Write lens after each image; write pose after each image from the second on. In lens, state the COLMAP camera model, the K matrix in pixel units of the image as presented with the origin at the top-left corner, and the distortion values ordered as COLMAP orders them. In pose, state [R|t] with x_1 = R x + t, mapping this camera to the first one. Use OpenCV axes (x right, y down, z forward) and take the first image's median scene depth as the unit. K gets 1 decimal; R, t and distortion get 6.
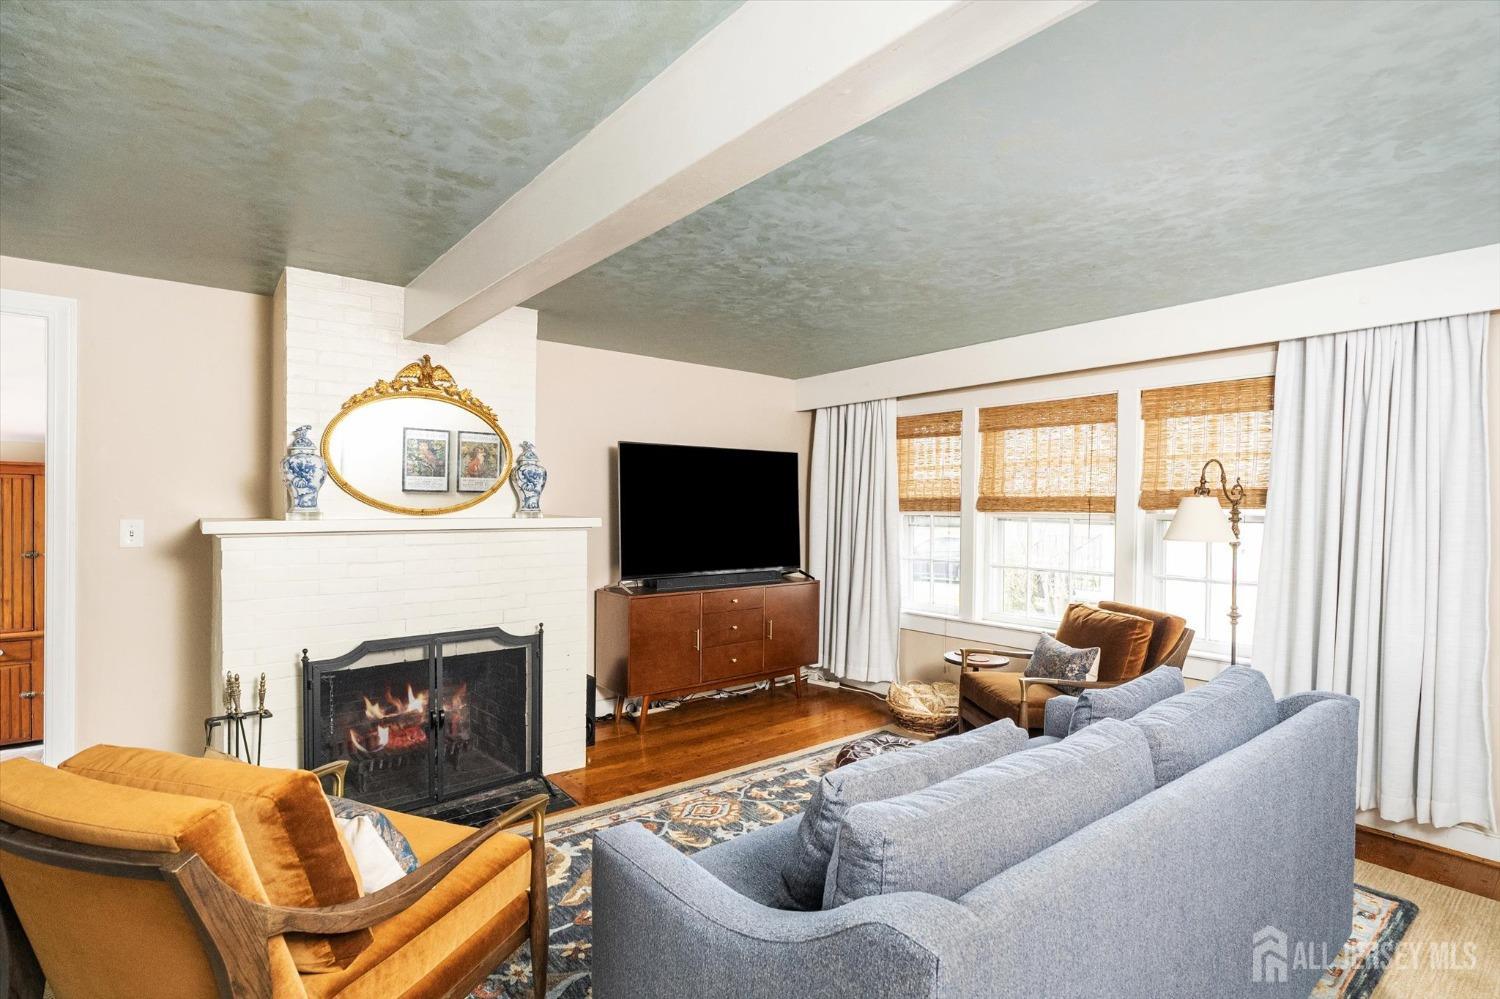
lens RADIAL K [[733.1, 0, 760.9], [0, 733.1, 512.3], [0, 0, 1]] dist [0.005259, -0.000178]
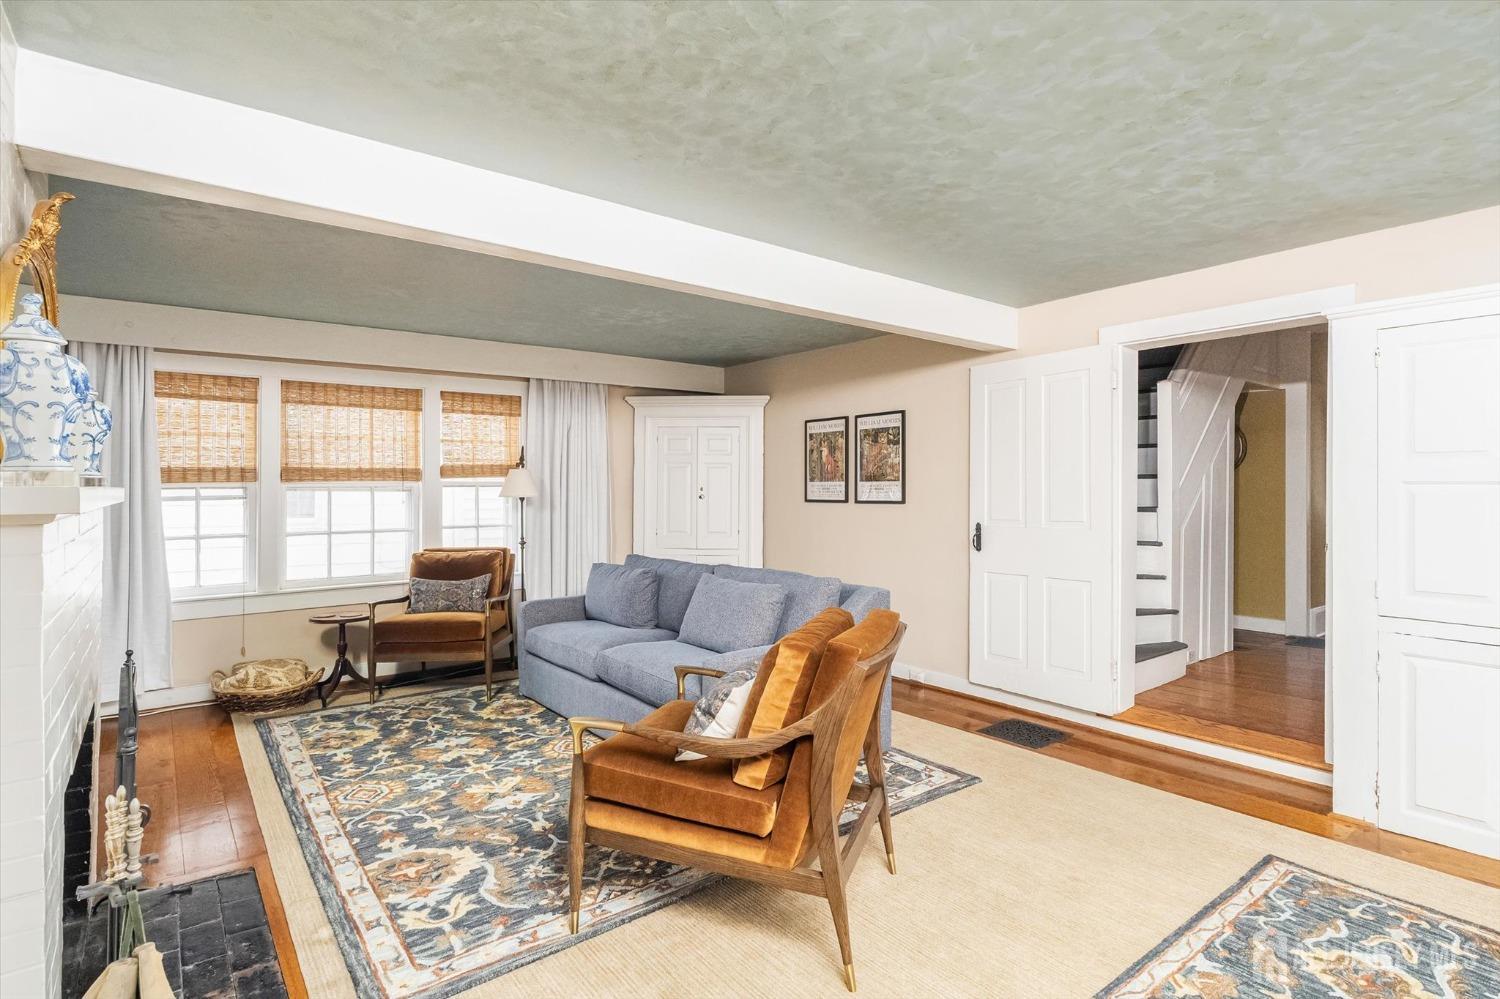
lens RADIAL K [[733.1, 0, 762.5], [0, 733.1, 491.2], [0, 0, 1]] dist [0.005259, -0.000178]
pose [[0.000175, -0.009493, 0.999955, -0.743347], [0.022483, 0.999702, 0.009487, 0.017764], [-0.999747, 0.022480, 0.000388, 0.359415]]
